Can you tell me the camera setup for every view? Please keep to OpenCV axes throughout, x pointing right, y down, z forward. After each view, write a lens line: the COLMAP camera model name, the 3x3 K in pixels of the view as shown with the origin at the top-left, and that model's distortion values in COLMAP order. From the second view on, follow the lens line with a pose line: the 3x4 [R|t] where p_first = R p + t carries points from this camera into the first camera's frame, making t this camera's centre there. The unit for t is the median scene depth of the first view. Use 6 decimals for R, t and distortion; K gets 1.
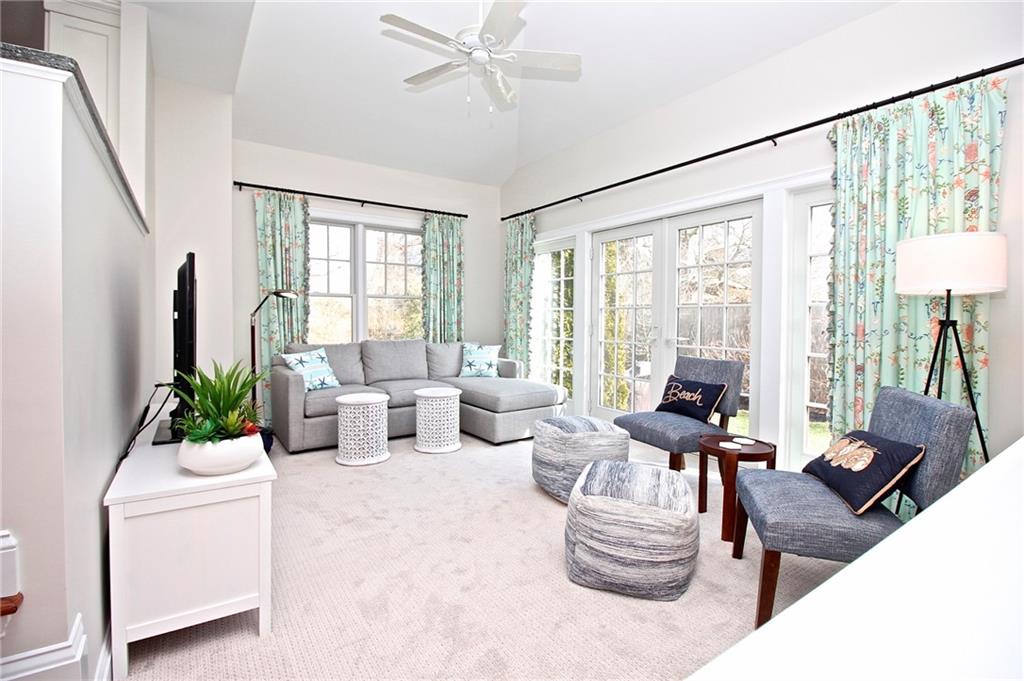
lens RADIAL K [[473.9, 0, 518.2], [0, 473.9, 332.1], [0, 0, 1]] dist [-0.005672, -0.009345]
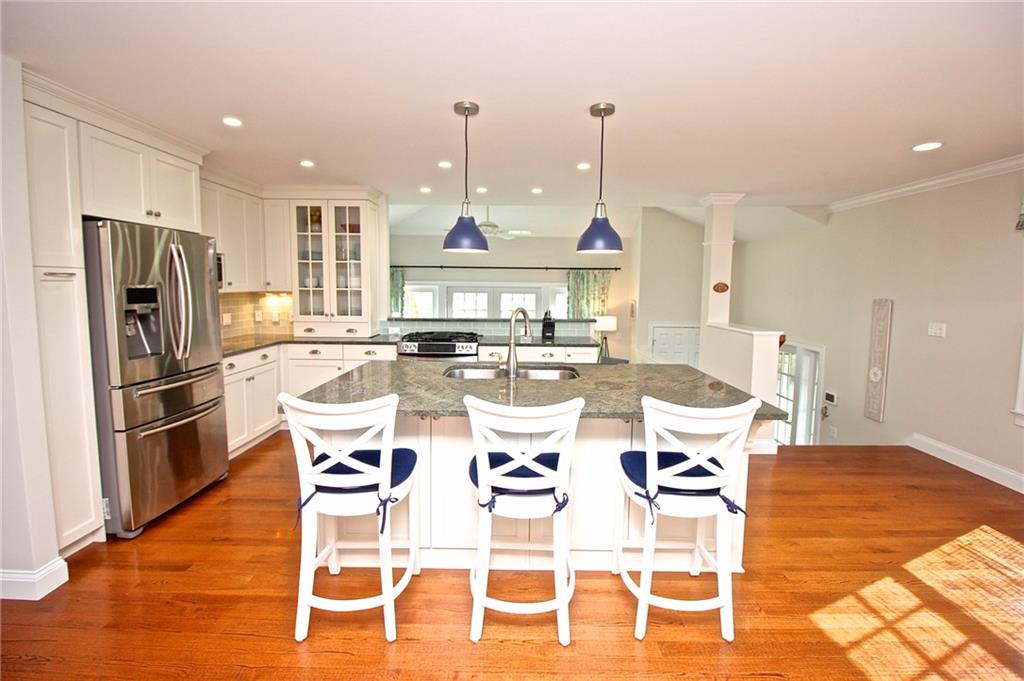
lens RADIAL K [[473.9, 0, 519.3], [0, 473.9, 333.3], [0, 0, 1]] dist [-0.005672, -0.009345]
pose [[0.570954, -0.082648, 0.816811, -1.077620], [0.015472, 0.995826, 0.089946, -0.169586], [-0.820836, -0.038717, 0.569850, -0.257290]]
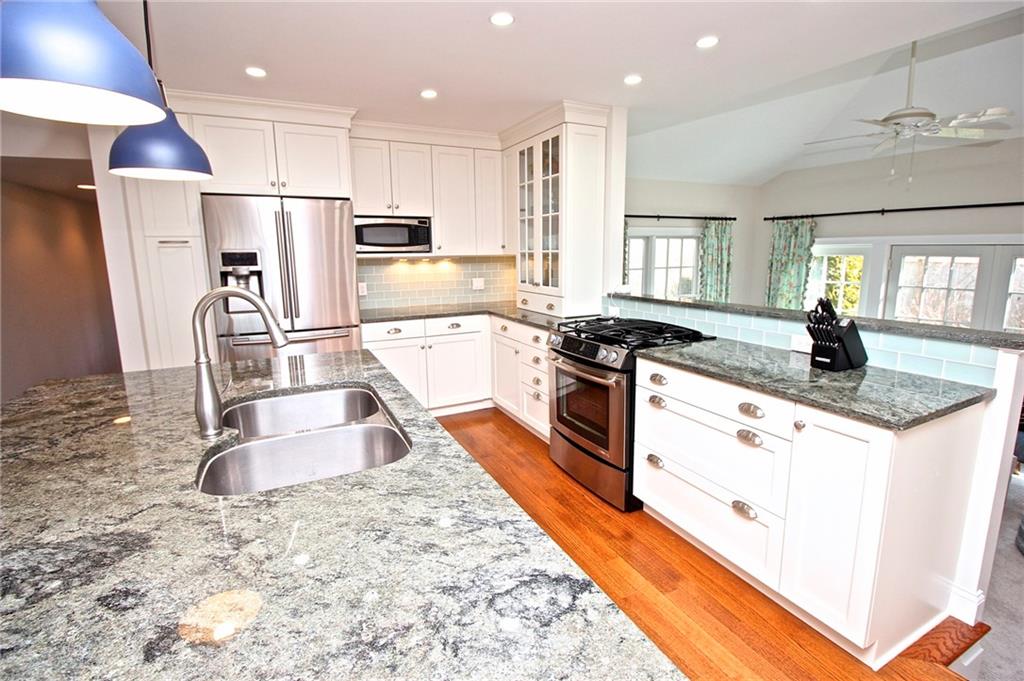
lens RADIAL K [[473.9, 0, 515.8], [0, 473.9, 329.8], [0, 0, 1]] dist [-0.005672, -0.009345]
pose [[0.990041, 0.004799, -0.140695, -0.477526], [0.014769, 0.990362, 0.137713, -0.159931], [0.140000, -0.138419, 0.980429, -0.165847]]
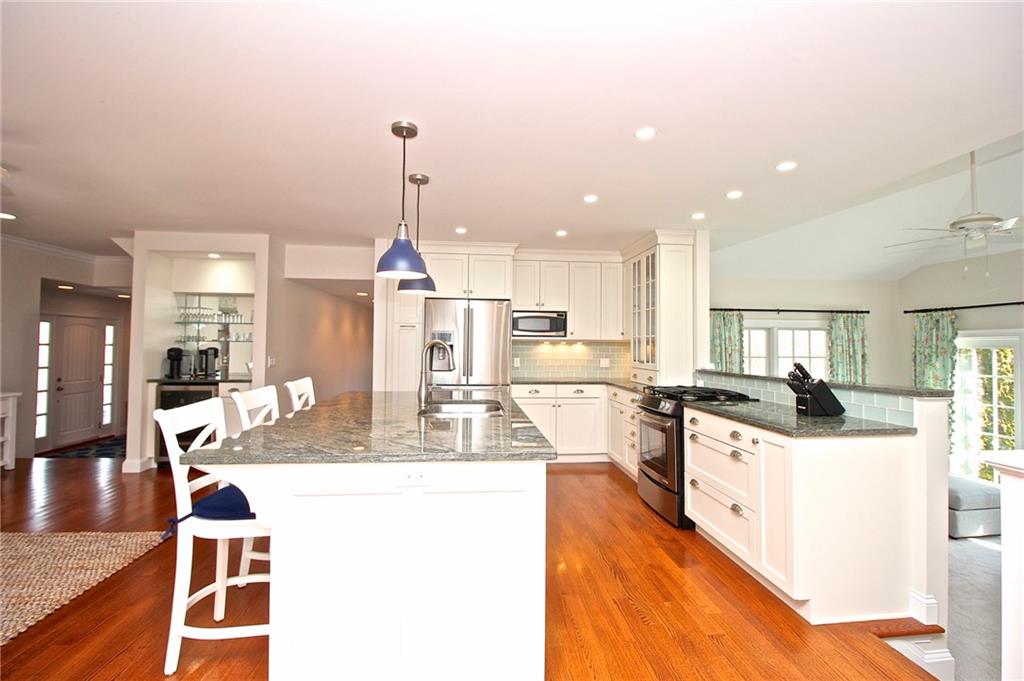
lens RADIAL K [[473.9, 0, 515.7], [0, 473.9, 332.2], [0, 0, 1]] dist [-0.005672, -0.009345]
pose [[0.875397, -0.013004, -0.483230, -0.317233], [-0.015828, 0.998331, -0.055538, -0.131423], [0.483146, 0.056266, 0.873730, -0.376314]]
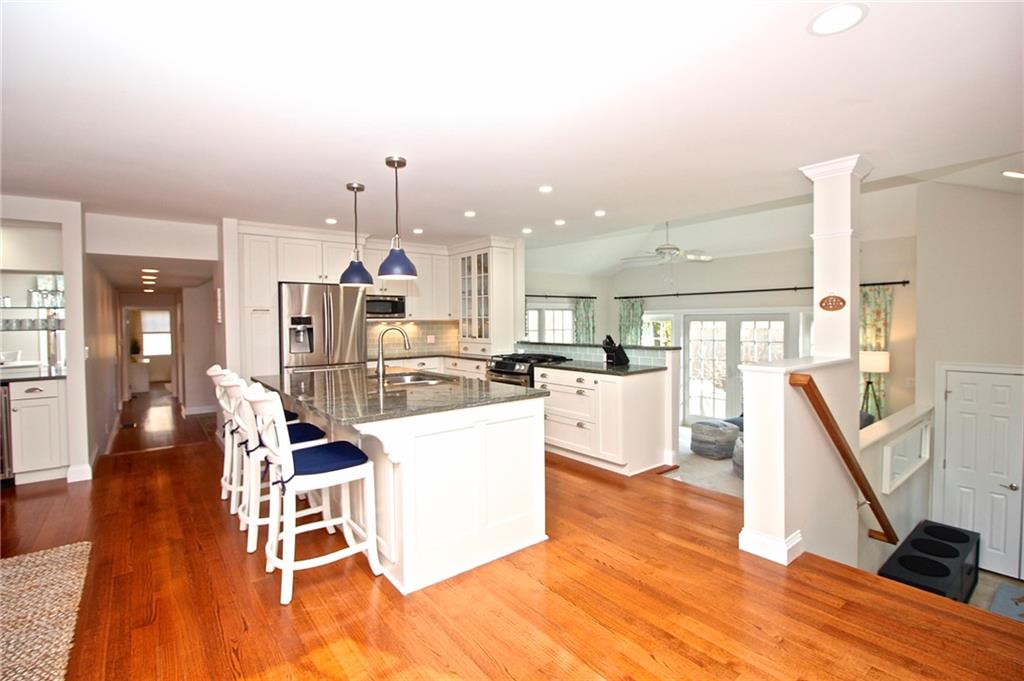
lens RADIAL K [[473.9, 0, 519.6], [0, 473.9, 335.1], [0, 0, 1]] dist [-0.005672, -0.009345]
pose [[0.996989, -0.018651, 0.075261, -0.523292], [0.018347, 0.999820, 0.004731, -0.138055], [-0.075336, -0.003336, 0.997153, -0.629099]]
